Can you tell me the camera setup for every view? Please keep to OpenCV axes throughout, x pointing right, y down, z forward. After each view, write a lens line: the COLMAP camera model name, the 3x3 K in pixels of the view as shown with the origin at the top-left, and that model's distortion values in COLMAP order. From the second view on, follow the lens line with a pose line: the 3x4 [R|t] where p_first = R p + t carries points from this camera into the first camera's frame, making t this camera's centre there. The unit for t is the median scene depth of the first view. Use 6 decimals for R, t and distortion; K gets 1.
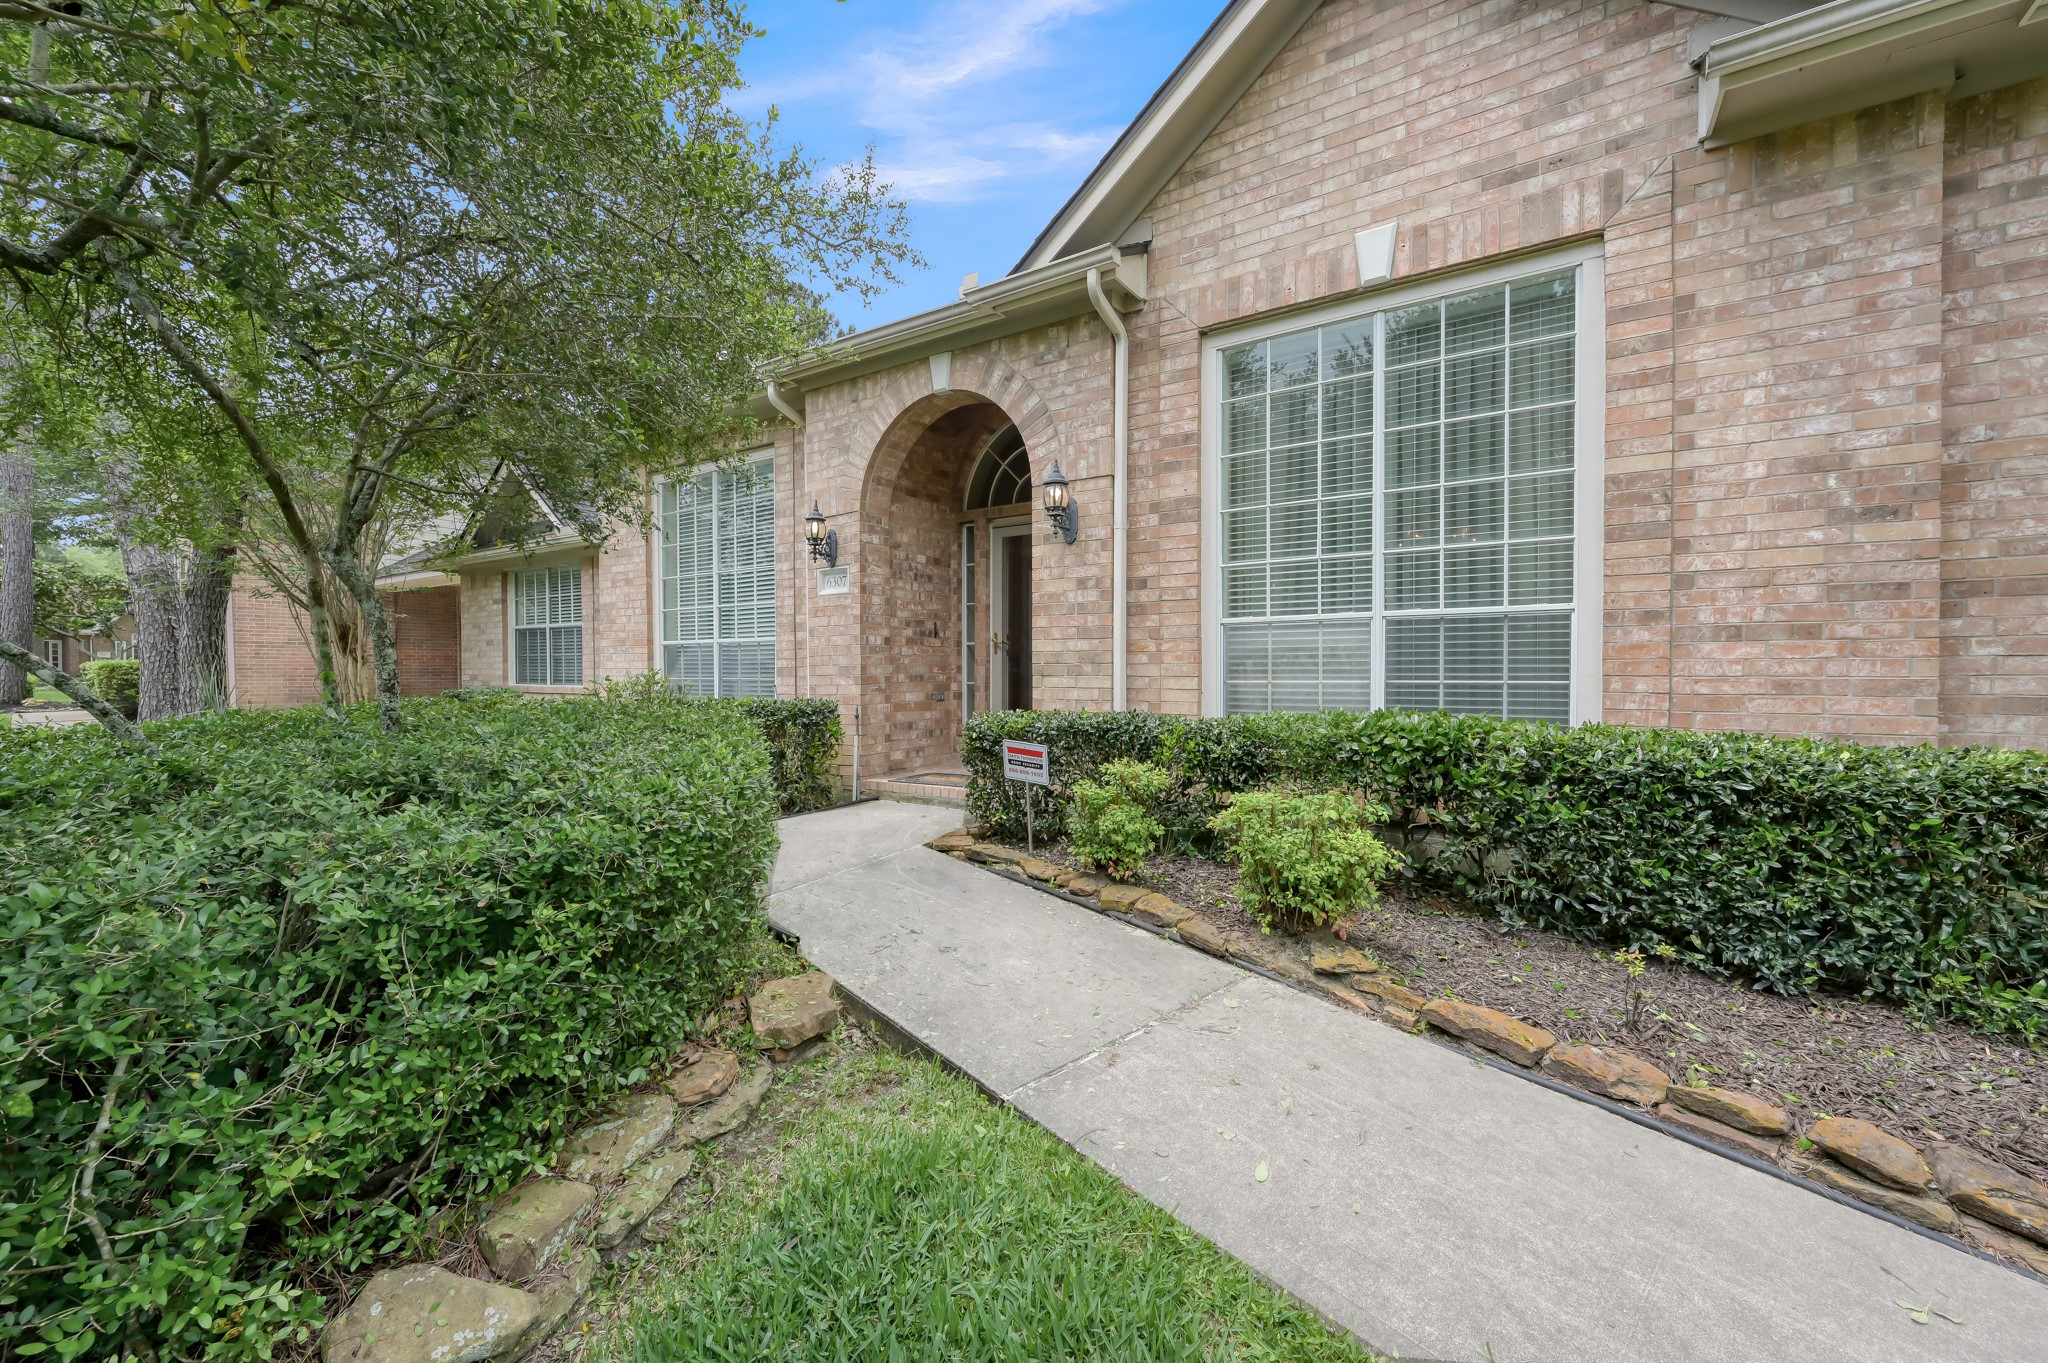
lens RADIAL K [[800.2, 0, 1024.0], [0, 800.2, 681.5], [0, 0, 1]] dist [-0.002237, -0.000207]
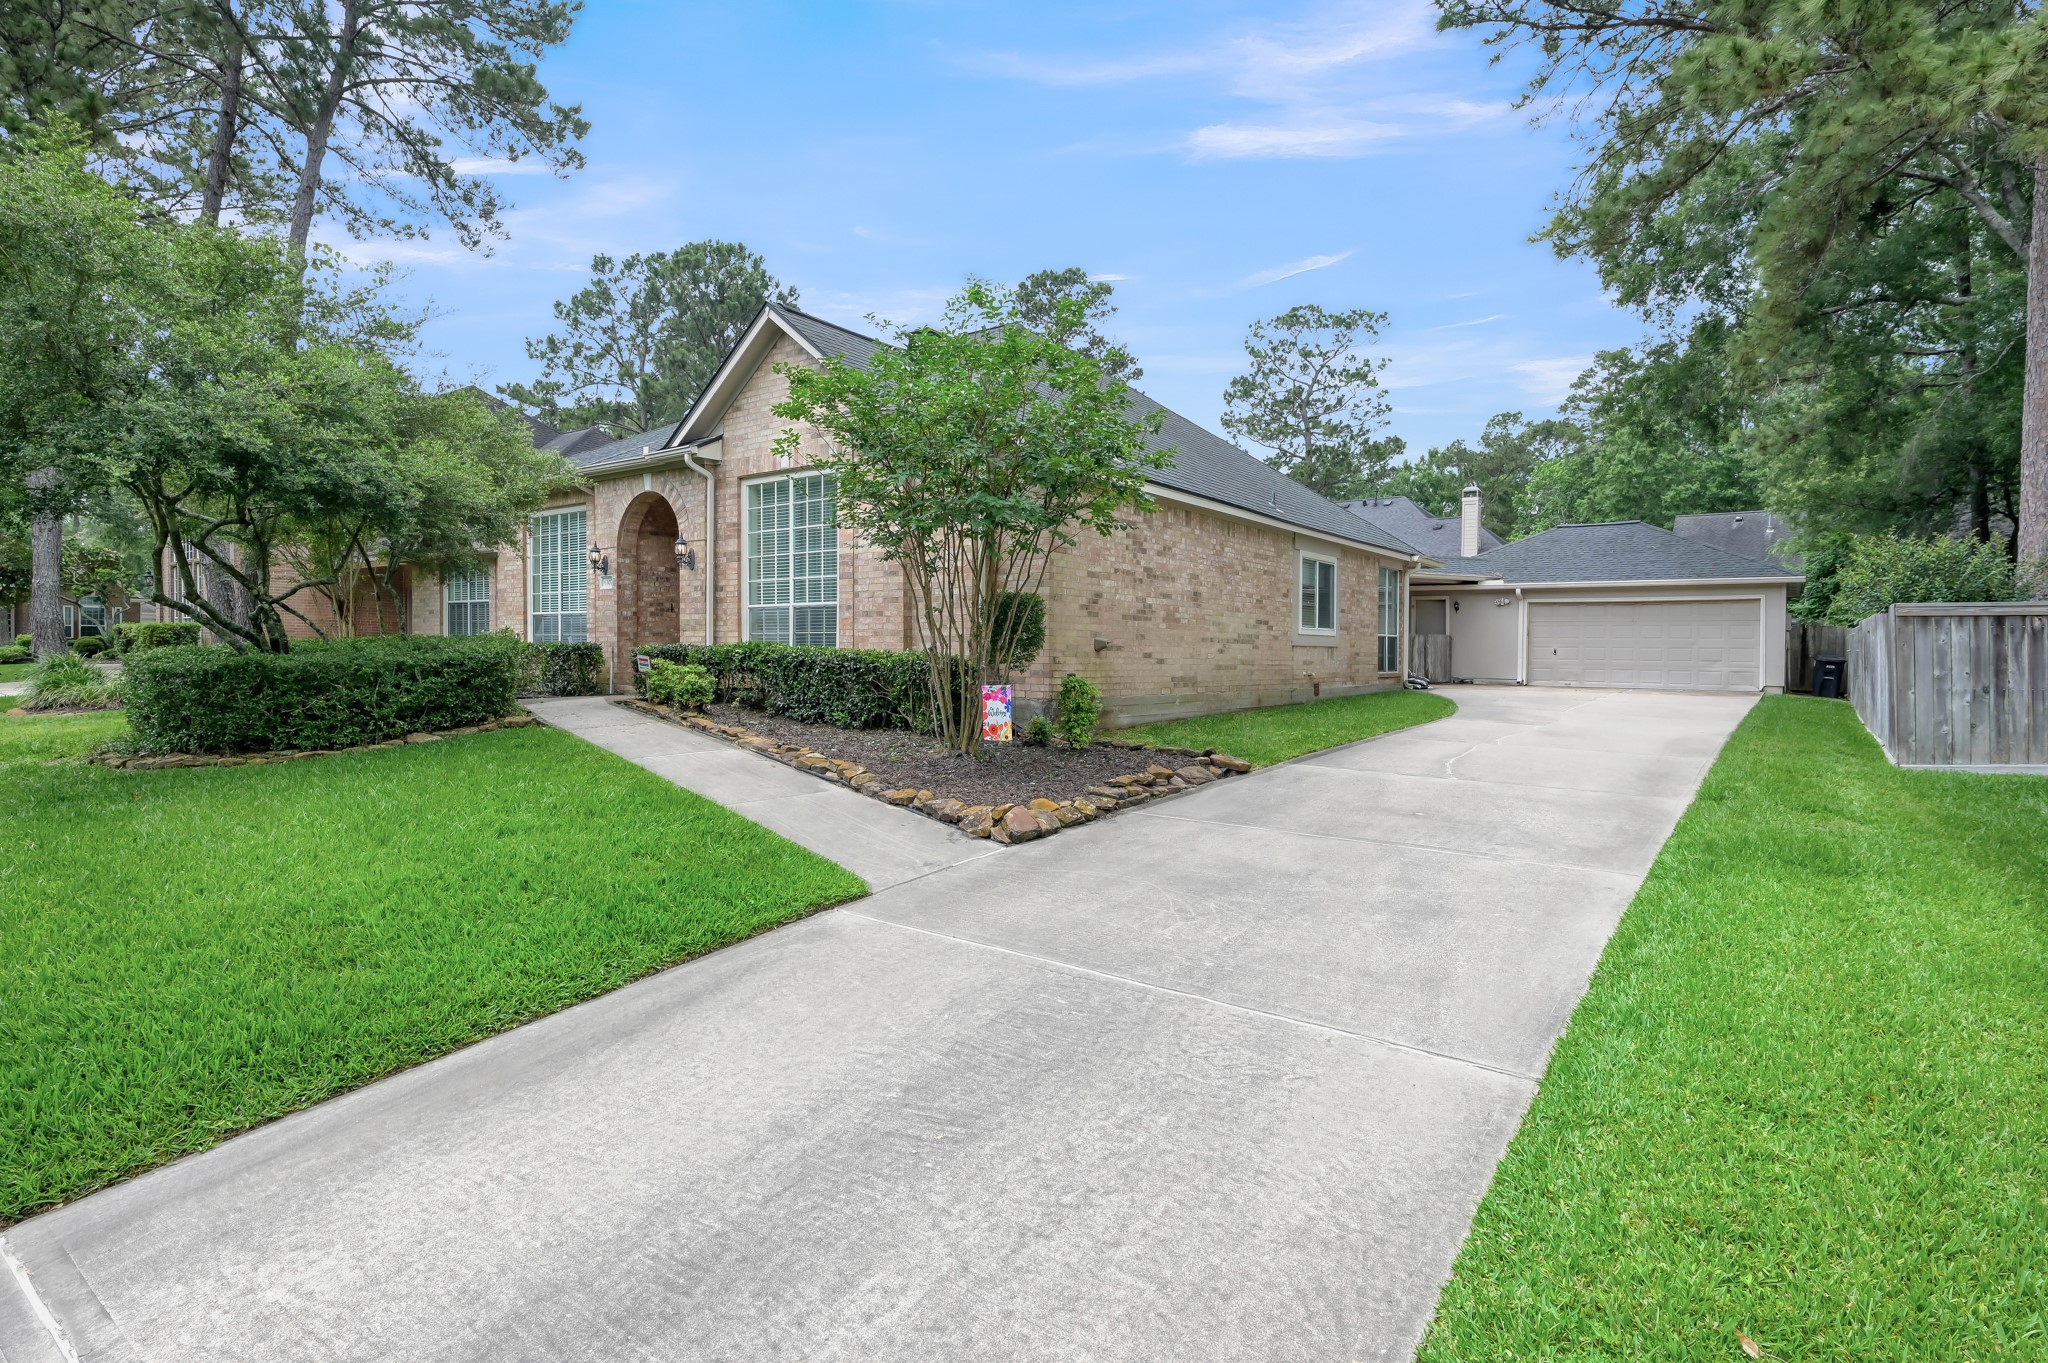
lens RADIAL K [[1040.5, 0, 1023.6], [0, 1040.5, 659.0], [0, 0, 1]] dist [-0.002321, -0.000323]
pose [[0.997692, 0.011435, -0.066926, 1.139673], [-0.011851, 0.999913, -0.005814, 0.074552], [0.066853, 0.006594, 0.997741, -1.737765]]
